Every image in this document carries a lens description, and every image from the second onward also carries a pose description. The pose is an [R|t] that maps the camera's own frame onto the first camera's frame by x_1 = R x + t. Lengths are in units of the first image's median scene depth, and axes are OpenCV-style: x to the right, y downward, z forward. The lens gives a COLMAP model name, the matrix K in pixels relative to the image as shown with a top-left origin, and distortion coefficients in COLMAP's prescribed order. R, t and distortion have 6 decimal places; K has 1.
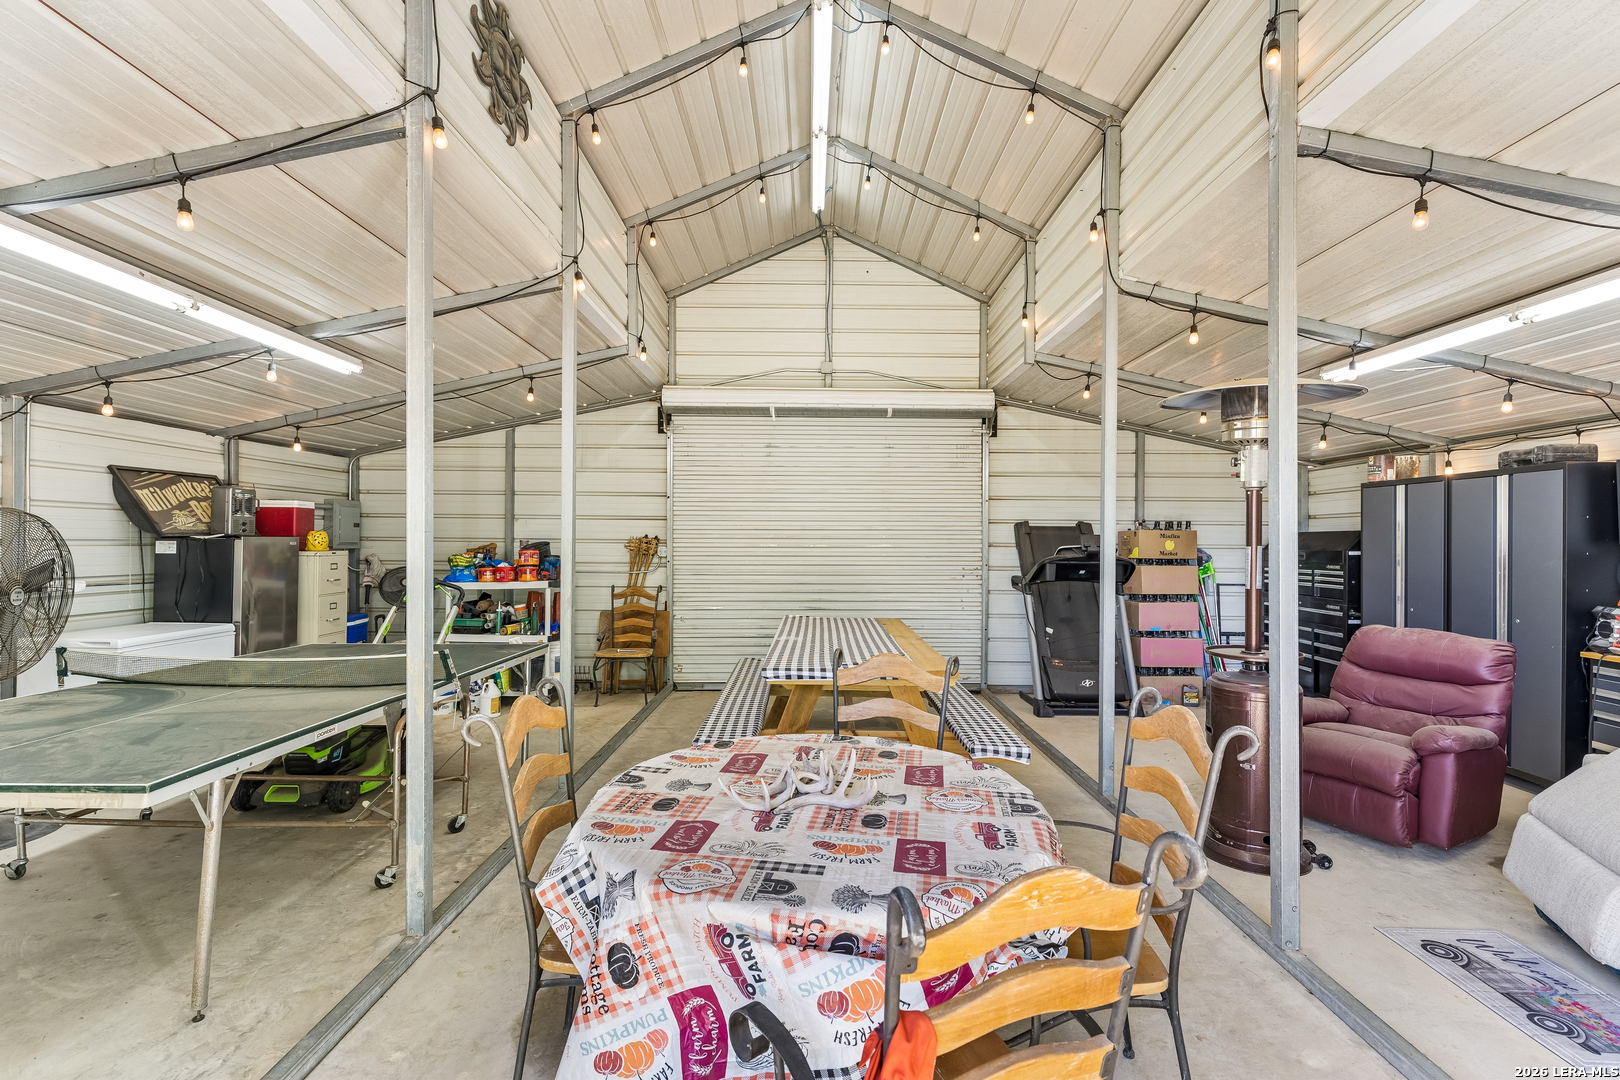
lens RADIAL K [[736.9, 0, 812.5], [0, 736.9, 534.9], [0, 0, 1]] dist [0.003248, 0.000711]
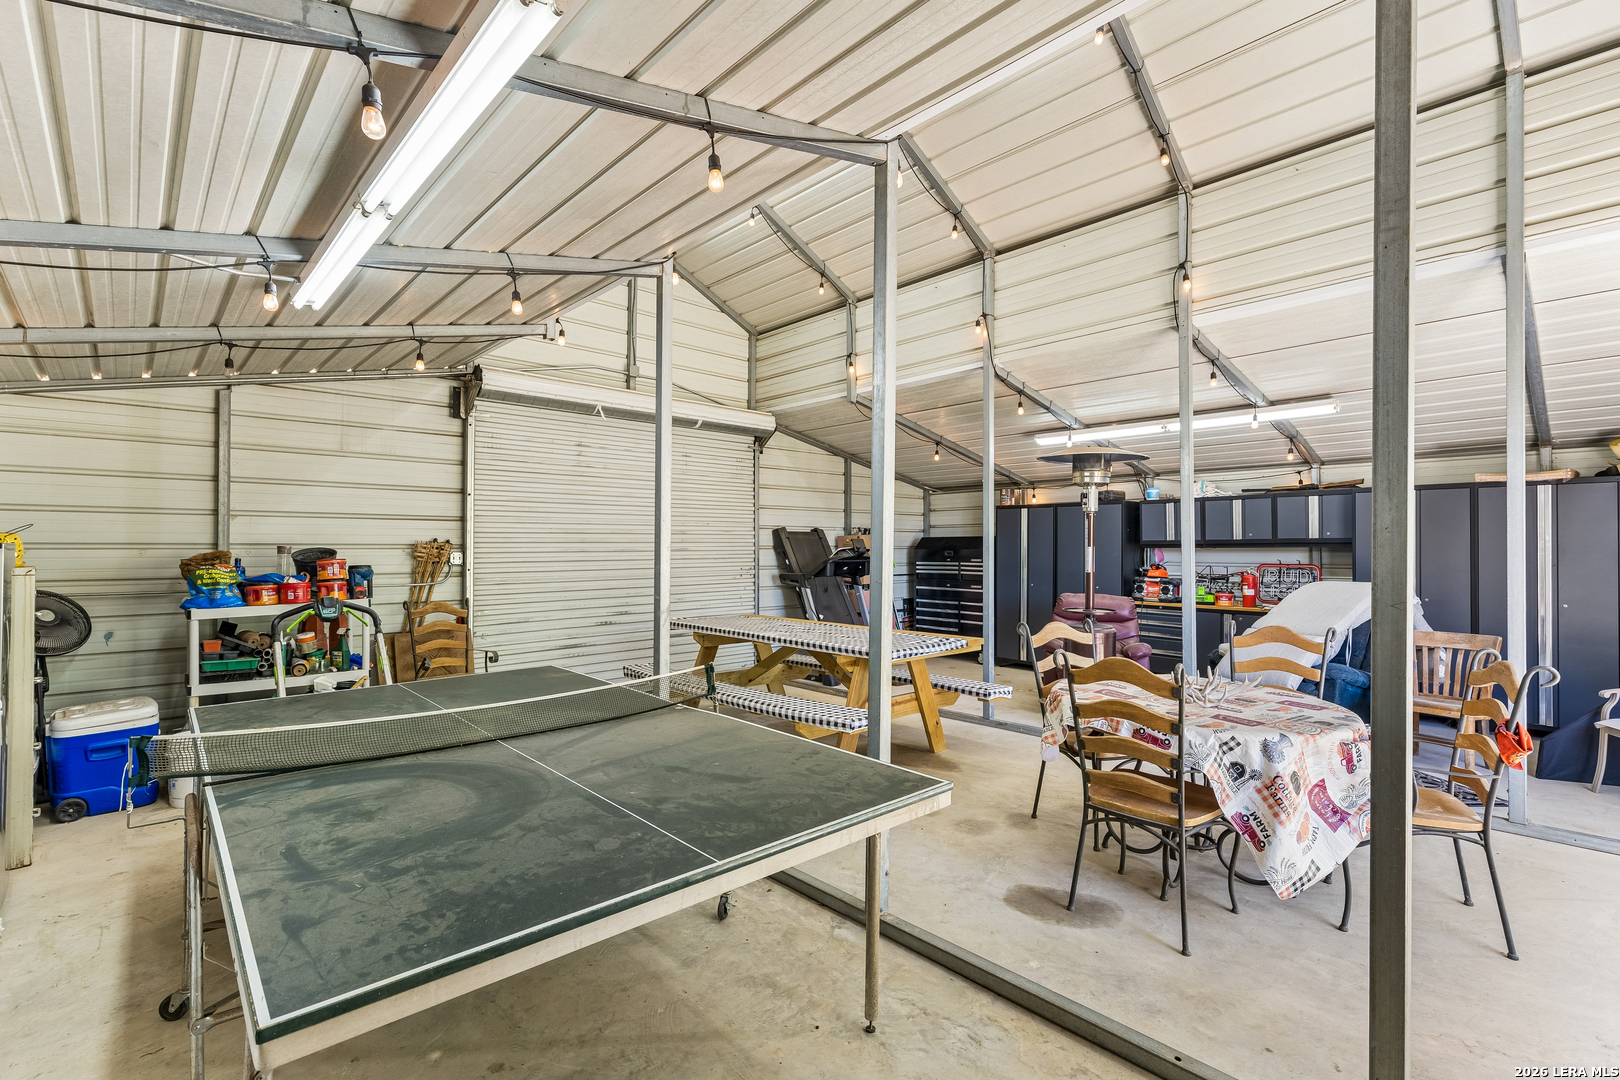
lens RADIAL K [[736.9, 0, 814.8], [0, 736.9, 544.8], [0, 0, 1]] dist [0.003248, 0.000711]
pose [[0.726299, -0.005534, 0.687356, -0.488040], [-0.001508, 0.999952, 0.009644, -0.002039], [-0.687377, -0.008041, 0.726257, 0.104026]]
